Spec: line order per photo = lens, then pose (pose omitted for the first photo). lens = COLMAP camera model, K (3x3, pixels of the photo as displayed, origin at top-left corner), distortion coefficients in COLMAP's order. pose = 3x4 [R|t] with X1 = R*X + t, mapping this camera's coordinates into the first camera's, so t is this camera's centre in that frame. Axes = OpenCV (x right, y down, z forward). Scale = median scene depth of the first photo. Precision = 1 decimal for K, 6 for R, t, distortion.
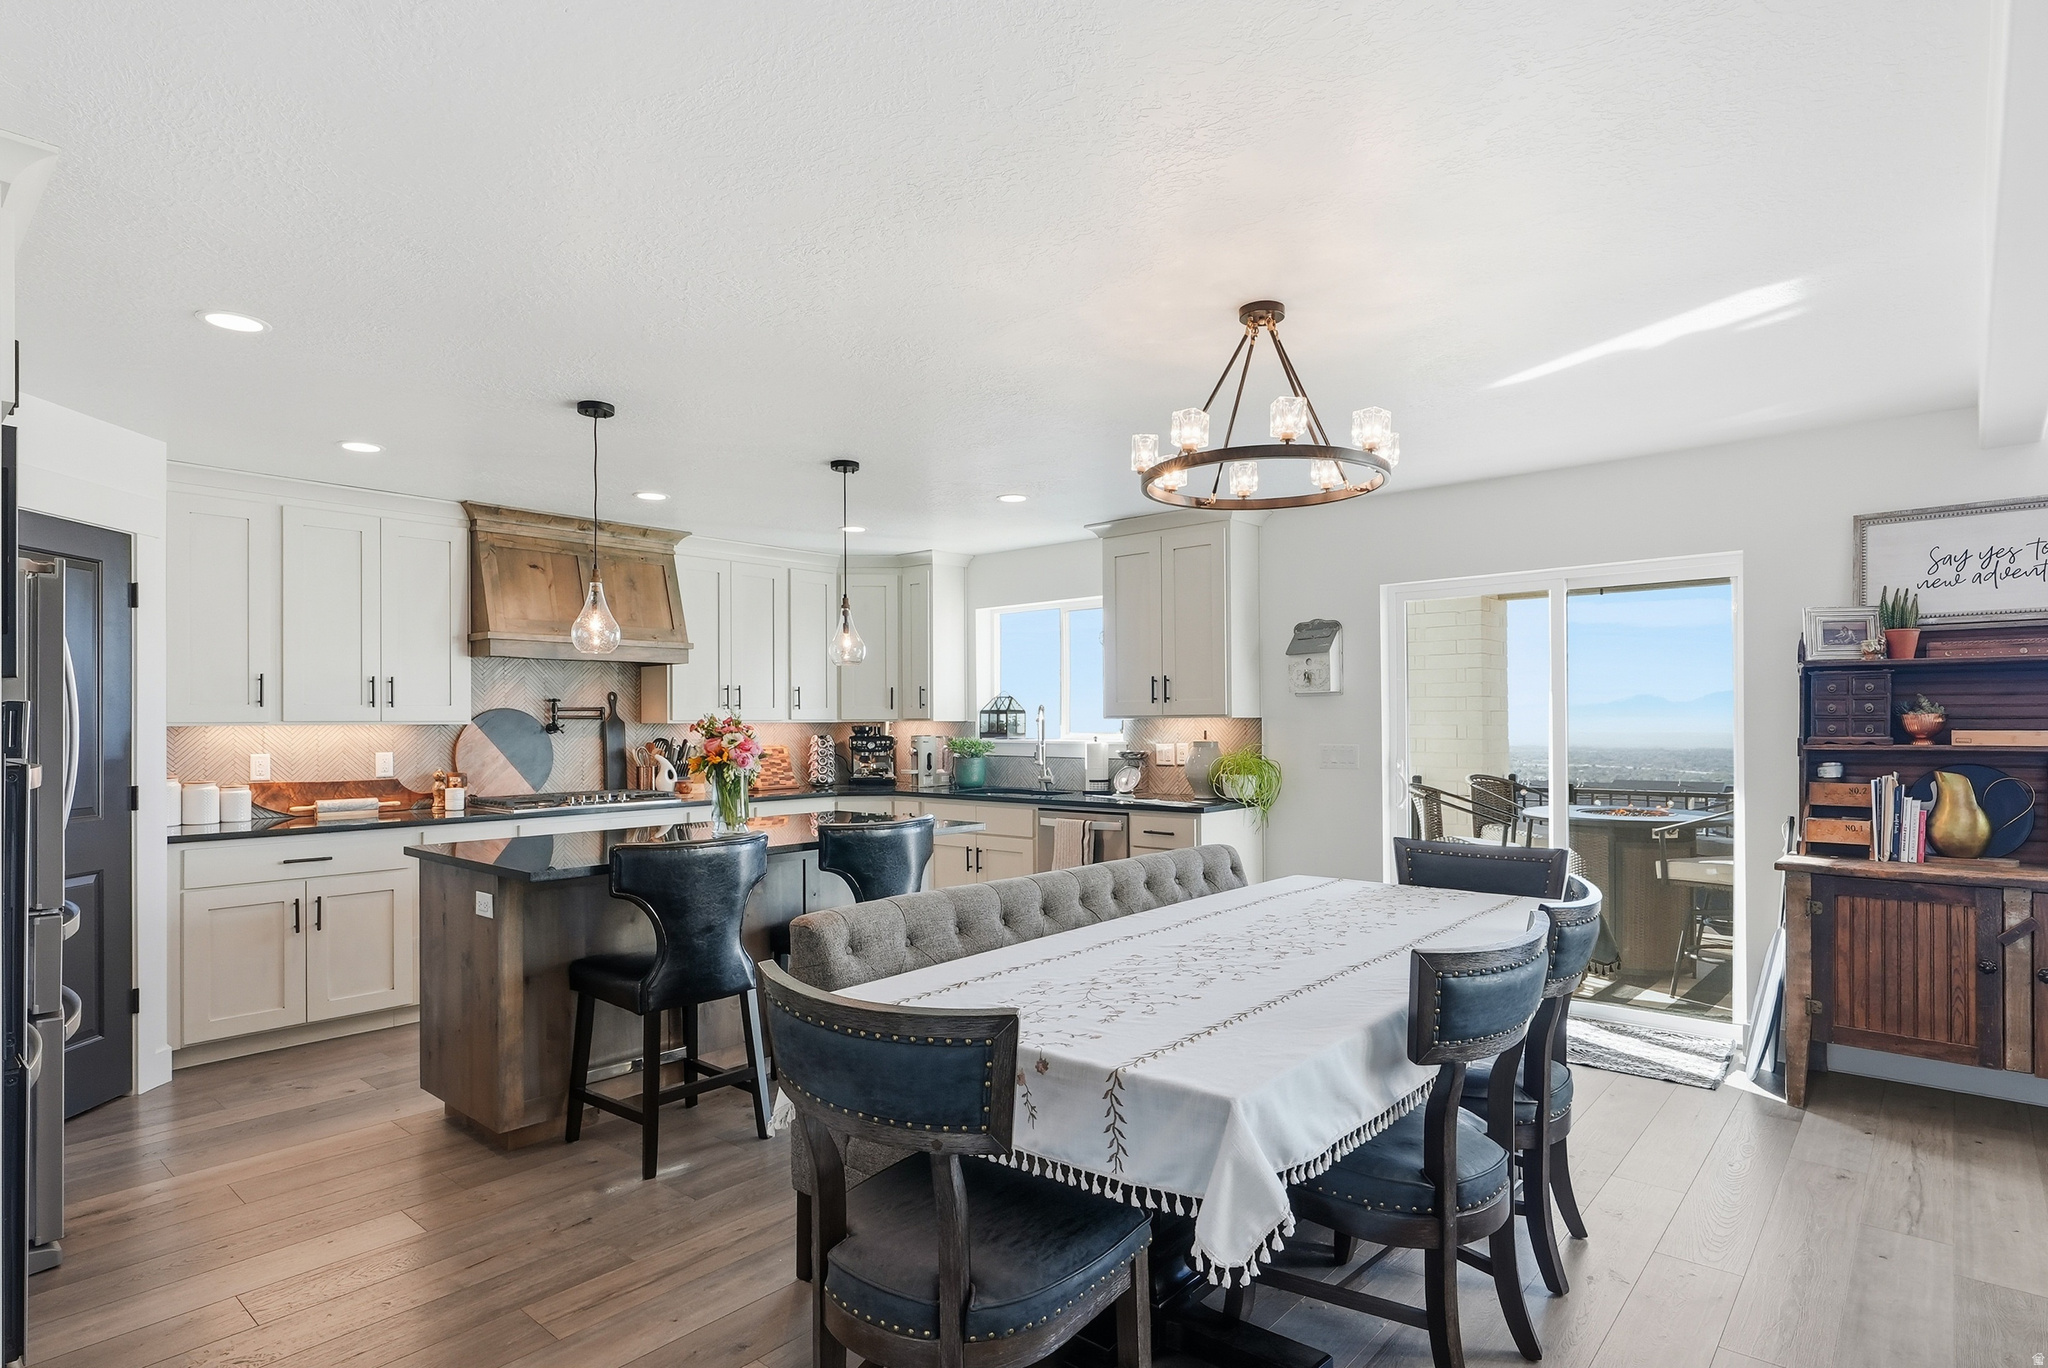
lens RADIAL K [[1081.2, 0, 1023.7], [0, 1081.2, 713.7], [0, 0, 1]] dist [-0.004107, 0.002164]
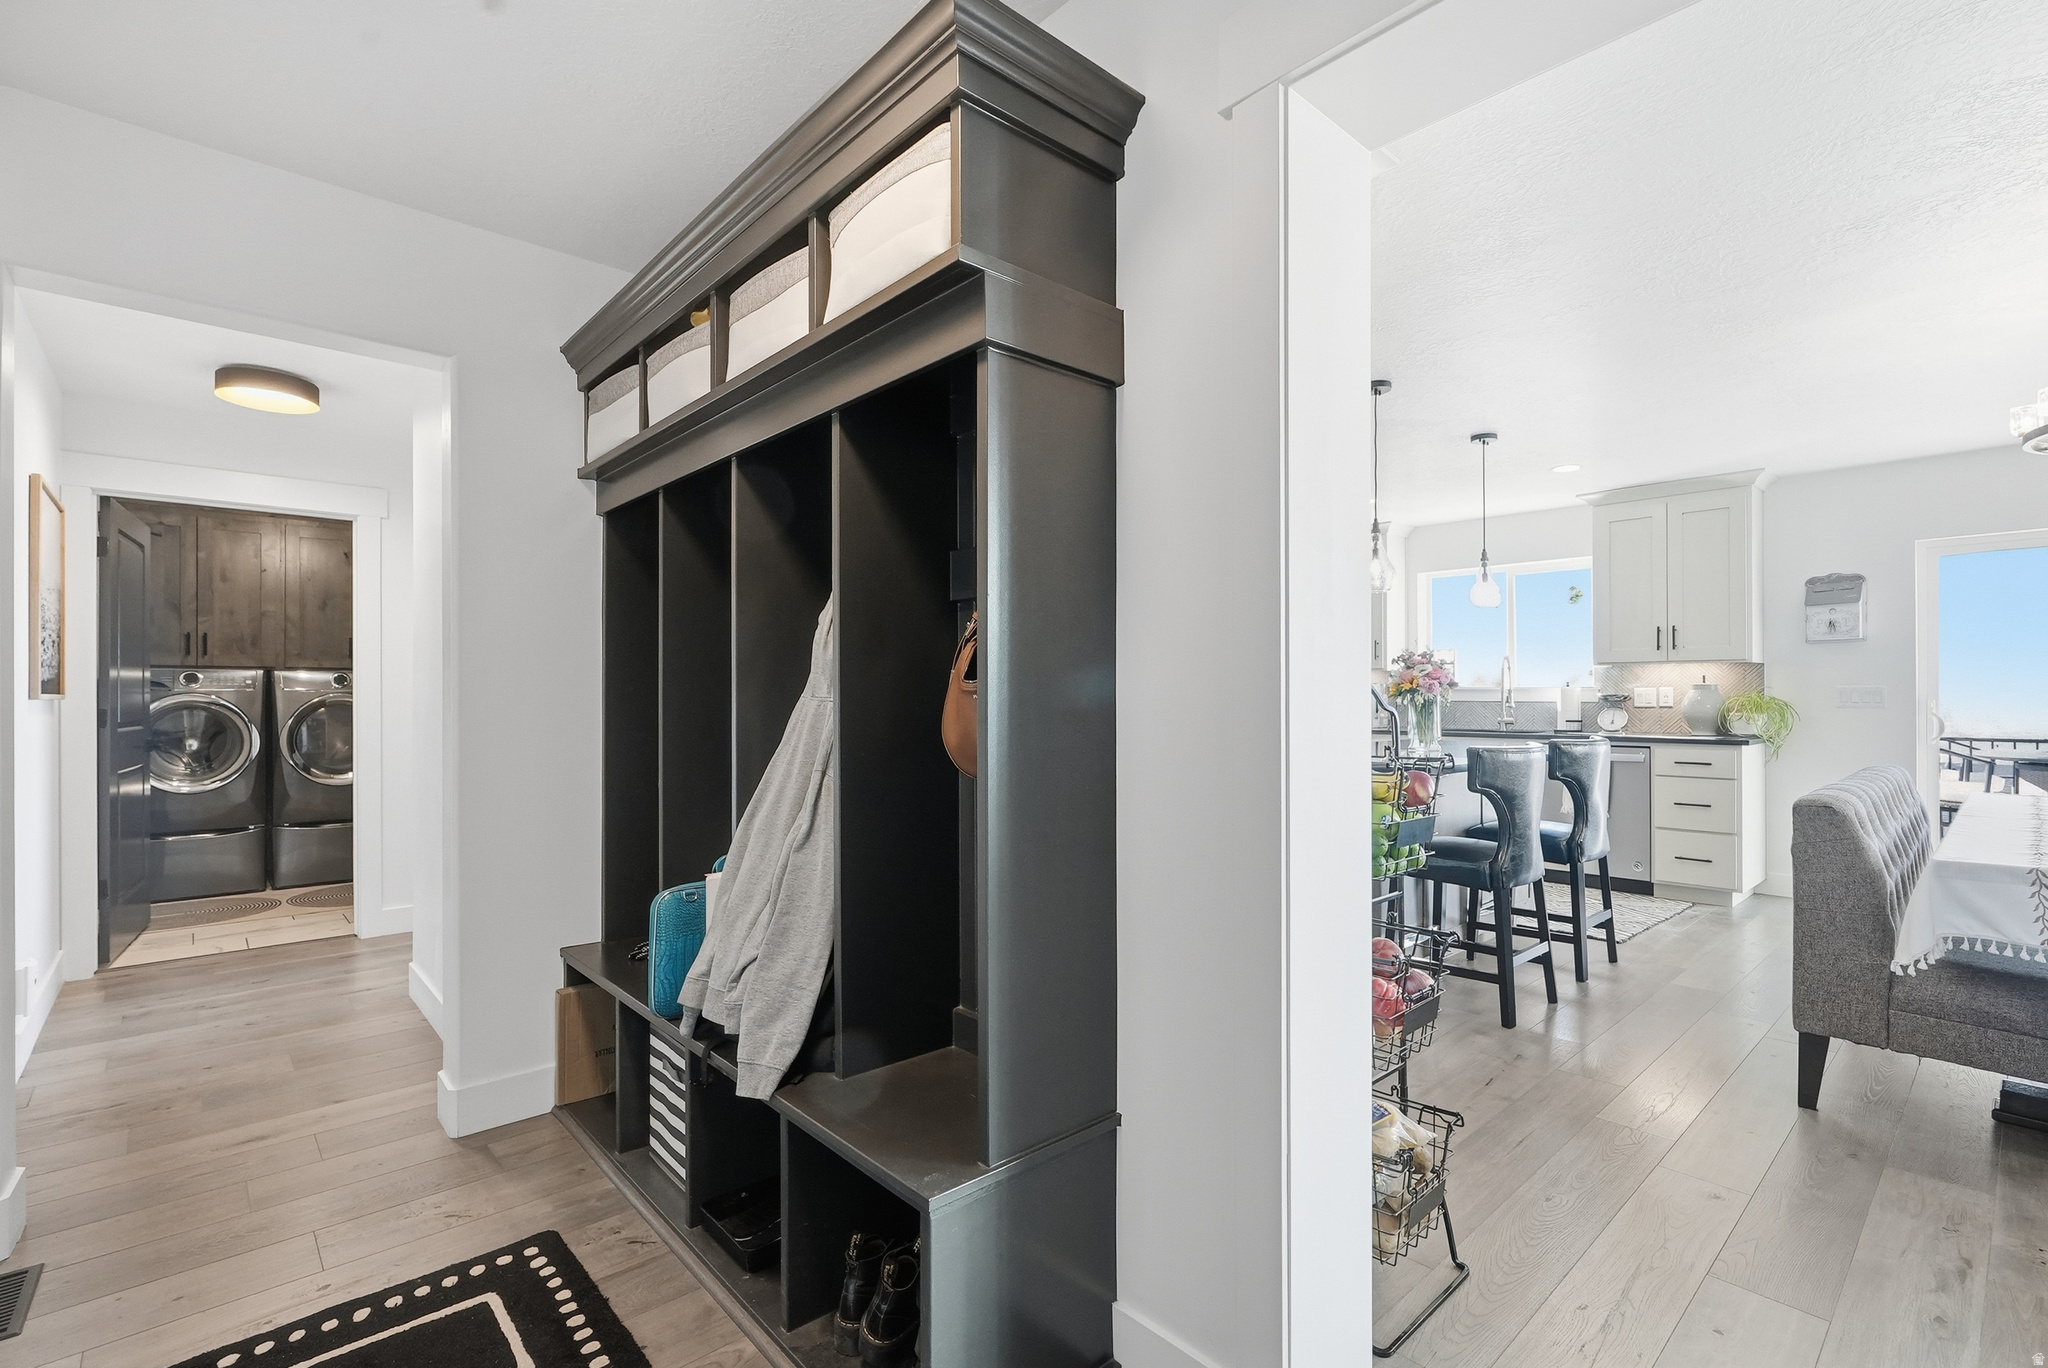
lens RADIAL K [[941.2, 0, 1027.5], [0, 941.2, 691.9], [0, 0, 1]] dist [-0.005086, 0.001544]
pose [[0.993820, 0.005539, -0.110863, -0.445879], [-0.005062, 0.999977, 0.004584, 0.034124], [0.110886, -0.003995, 0.993825, -0.049726]]
